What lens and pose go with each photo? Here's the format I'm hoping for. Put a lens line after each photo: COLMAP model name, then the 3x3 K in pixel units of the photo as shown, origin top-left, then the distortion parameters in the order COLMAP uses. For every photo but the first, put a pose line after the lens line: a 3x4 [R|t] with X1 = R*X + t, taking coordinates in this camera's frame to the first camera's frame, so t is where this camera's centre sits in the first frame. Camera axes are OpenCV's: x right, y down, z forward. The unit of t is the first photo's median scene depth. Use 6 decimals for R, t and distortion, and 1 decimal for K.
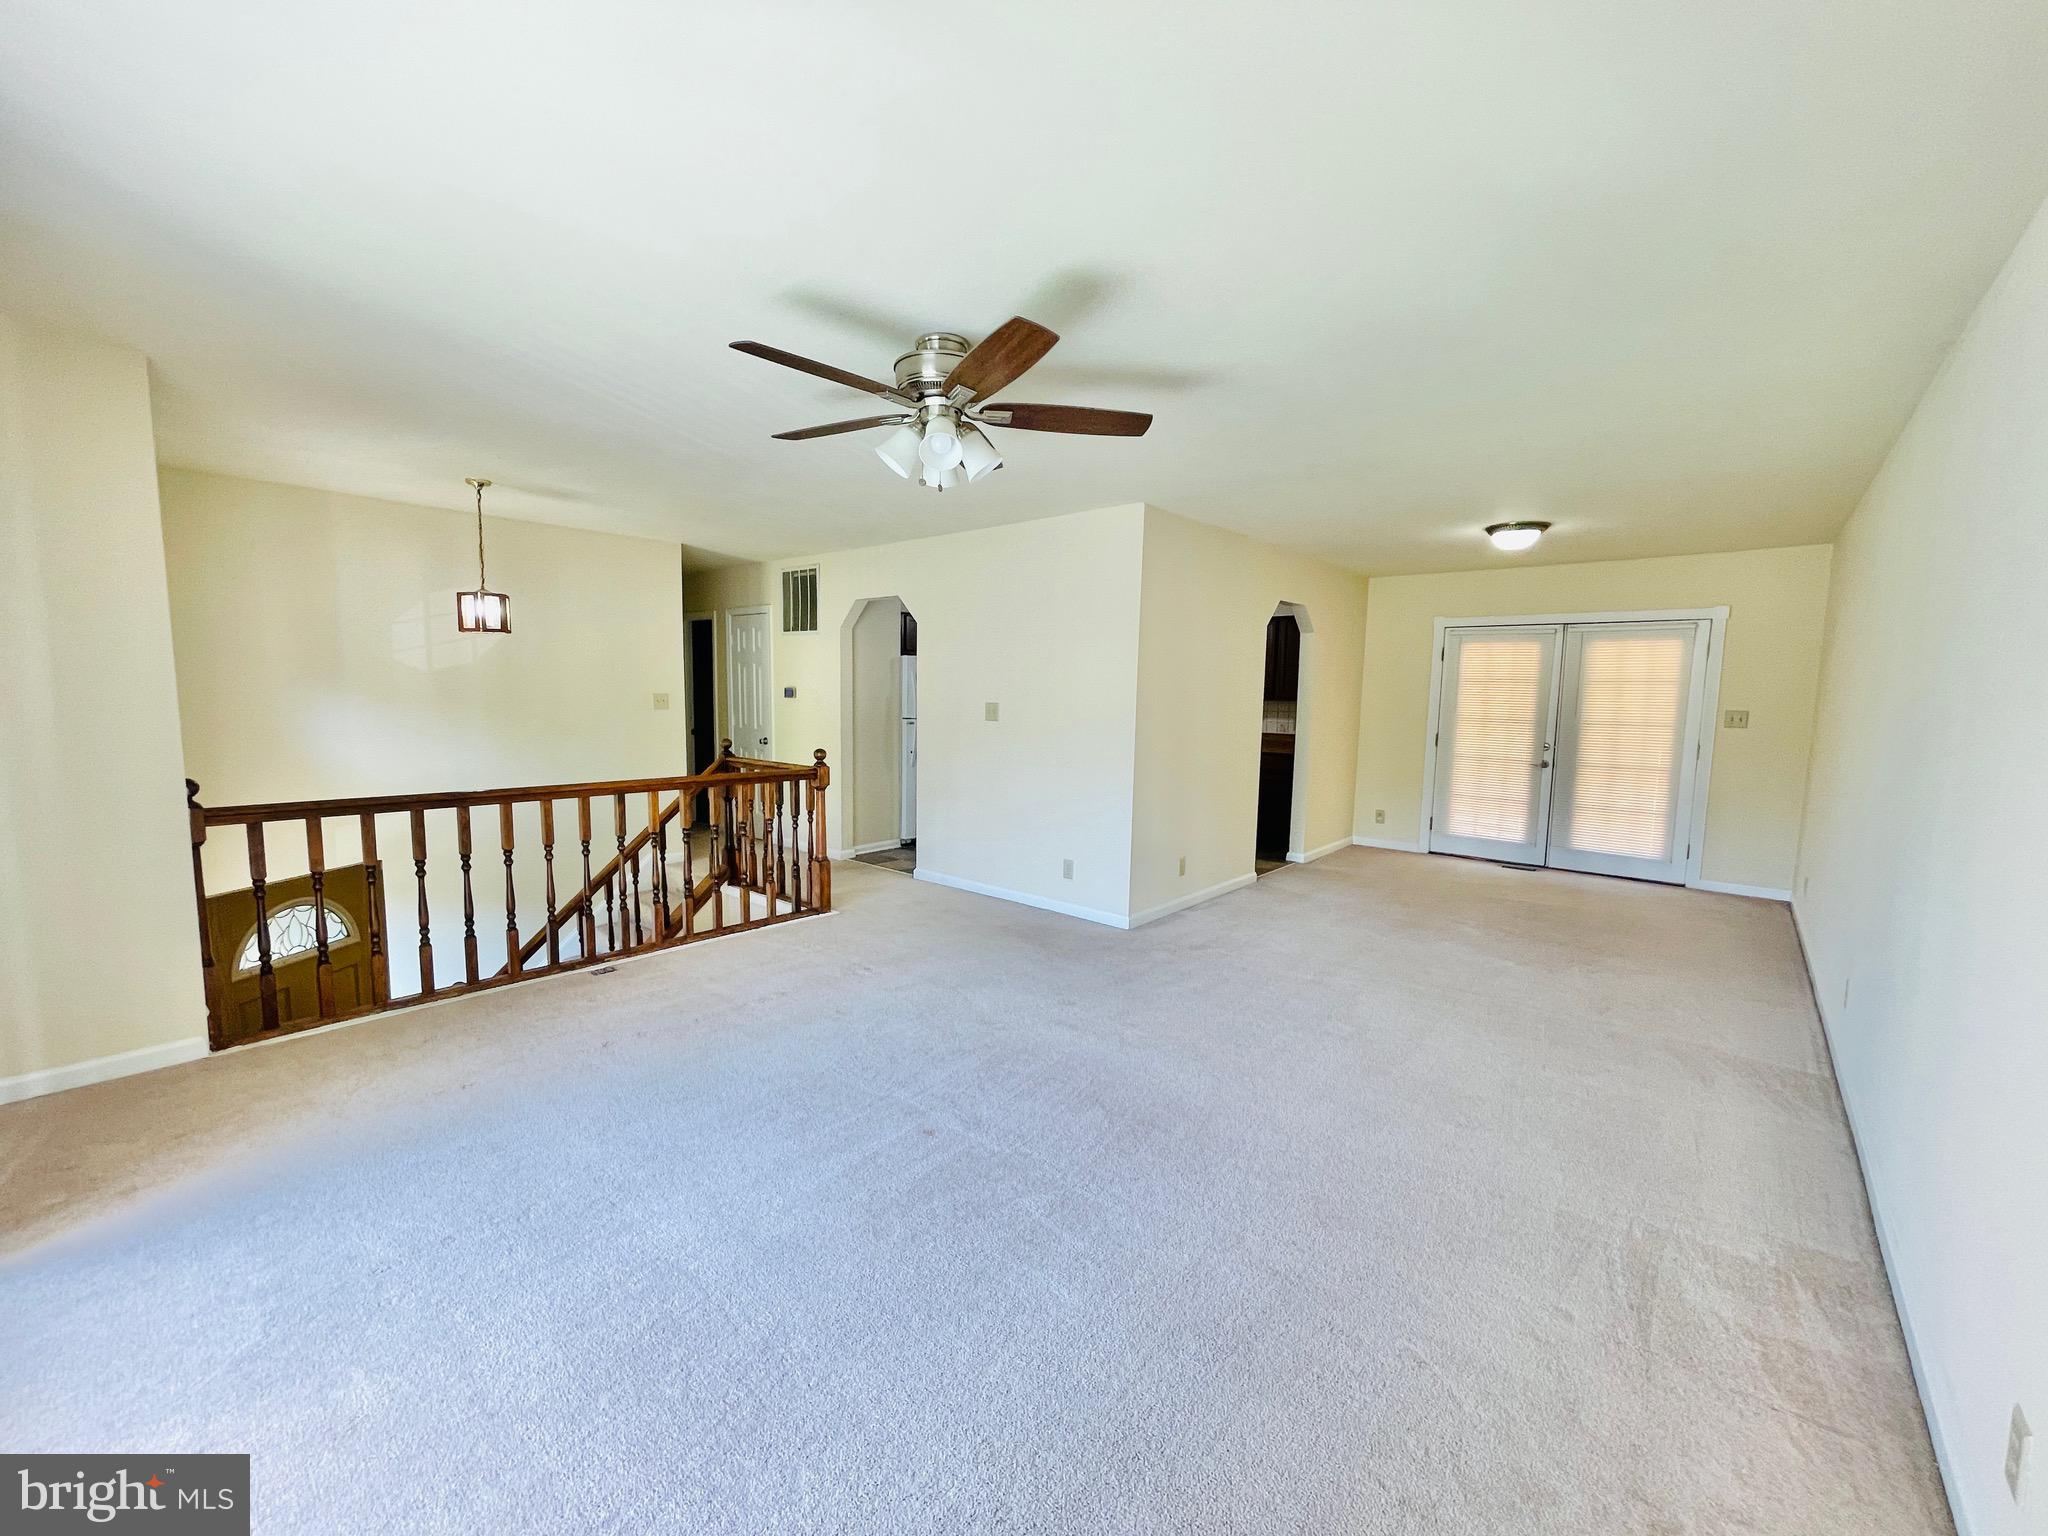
lens RADIAL K [[822.0, 0, 1015.1], [0, 822.0, 774.9], [0, 0, 1]] dist [-0.001434, 0.000580]
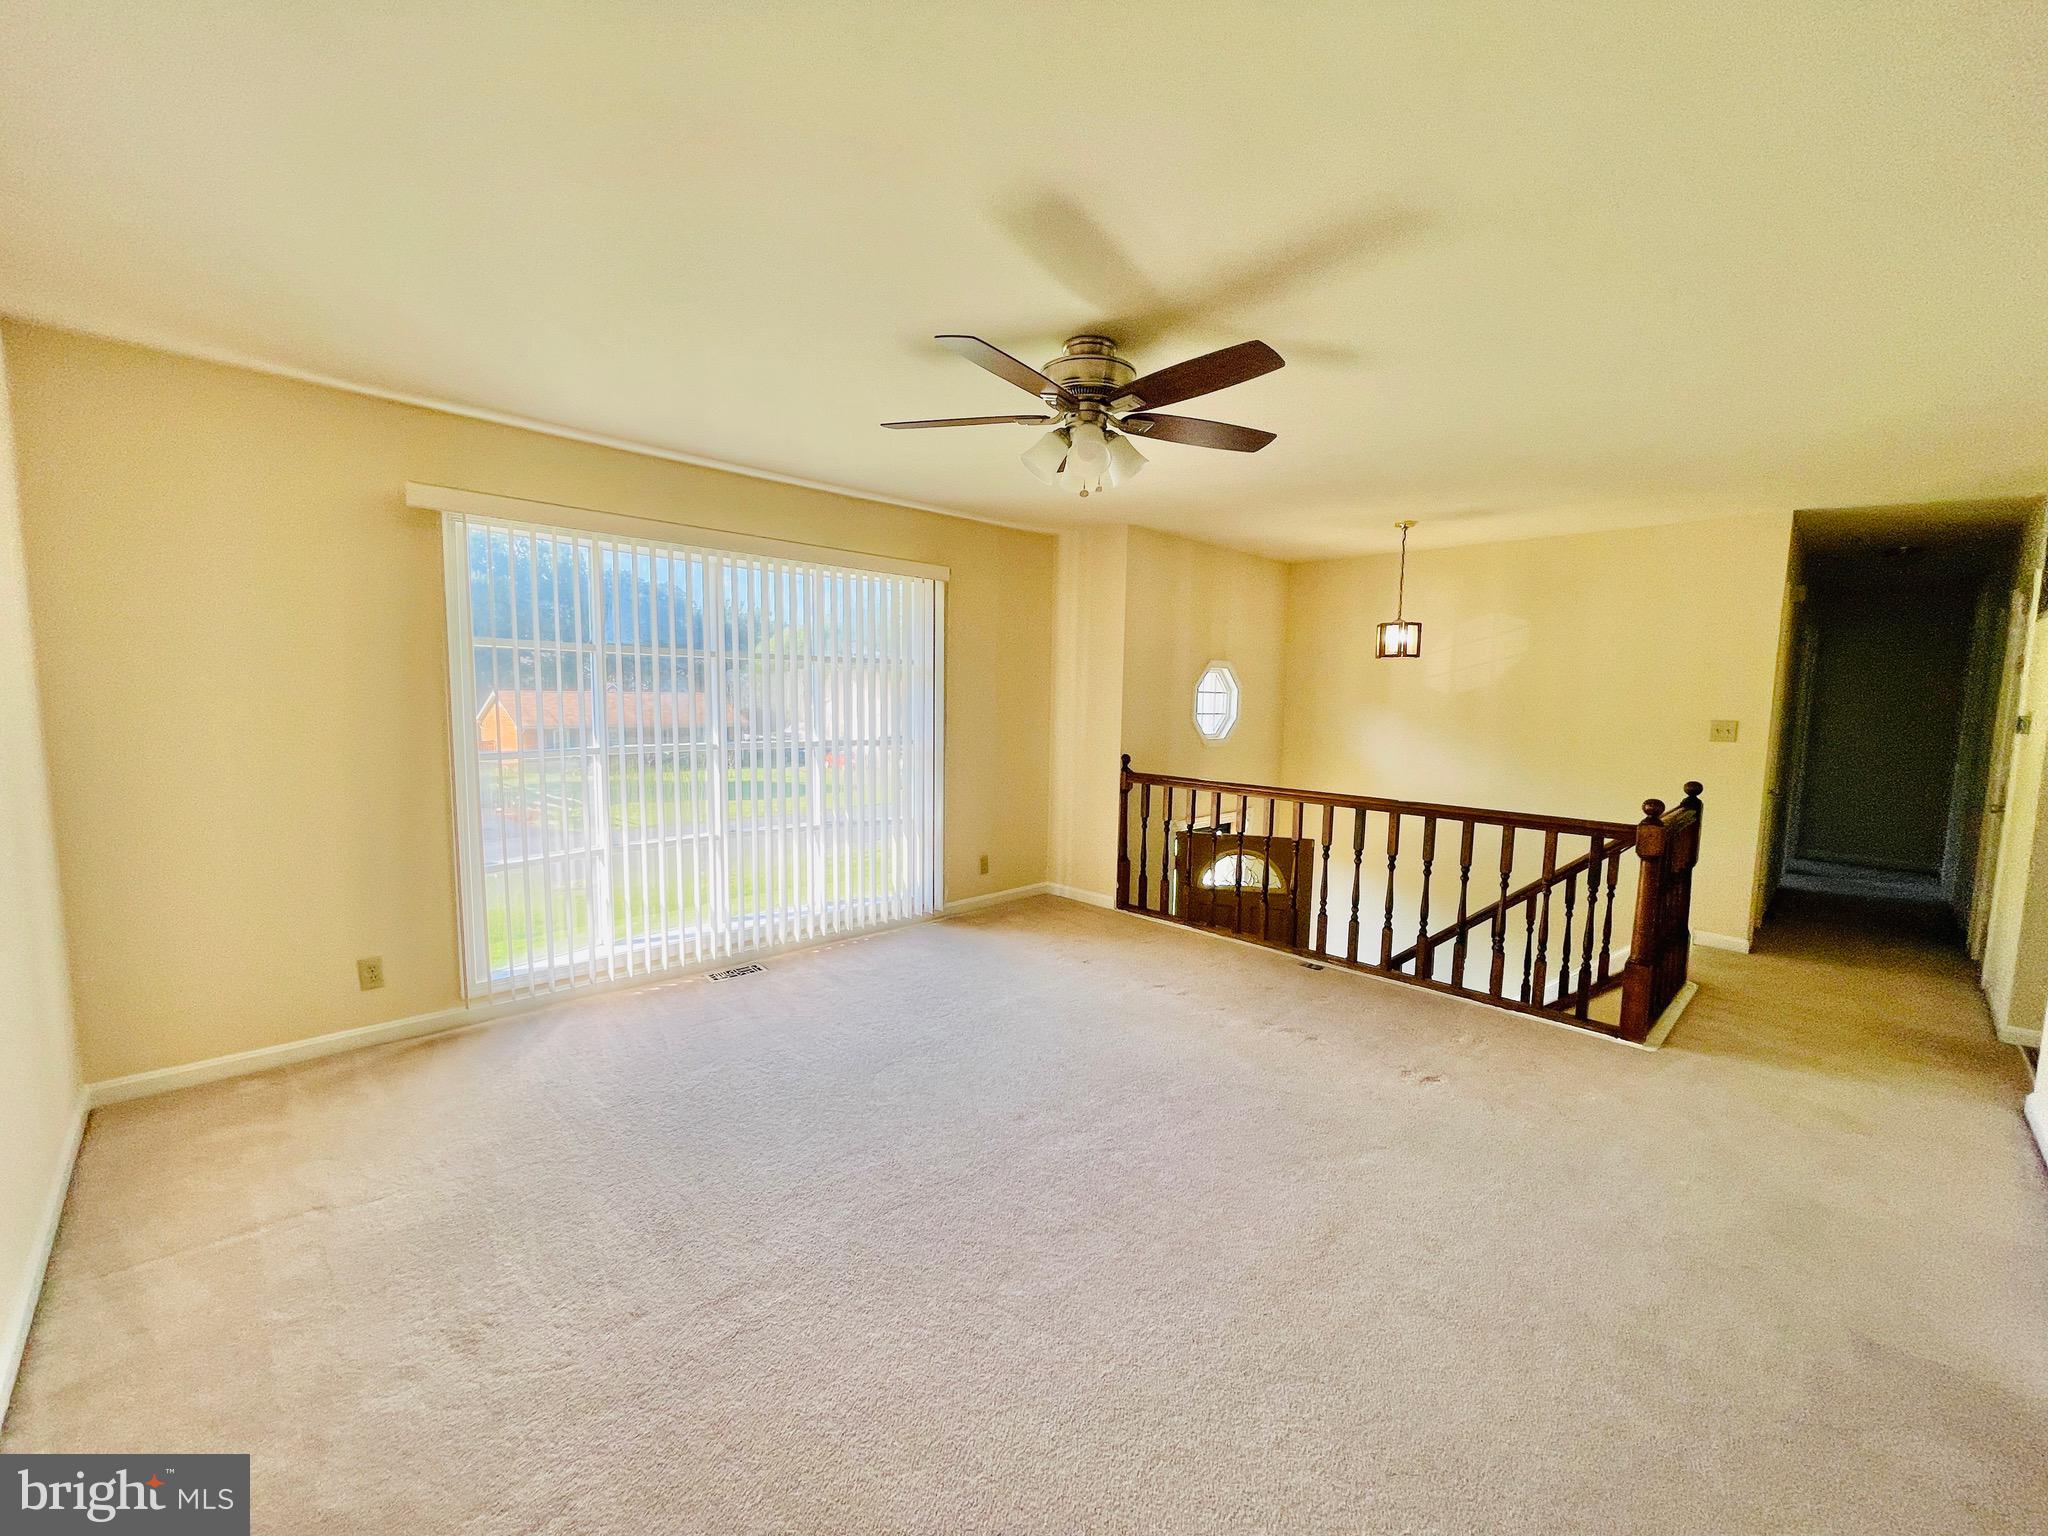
lens RADIAL K [[822.0, 0, 1015.1], [0, 822.0, 774.9], [0, 0, 1]] dist [-0.001434, 0.000580]
pose [[-0.085079, 0.077713, -0.993339, 0.512380], [-0.124622, 0.988295, 0.087992, -0.049315], [0.988550, 0.131278, -0.074398, 0.585483]]
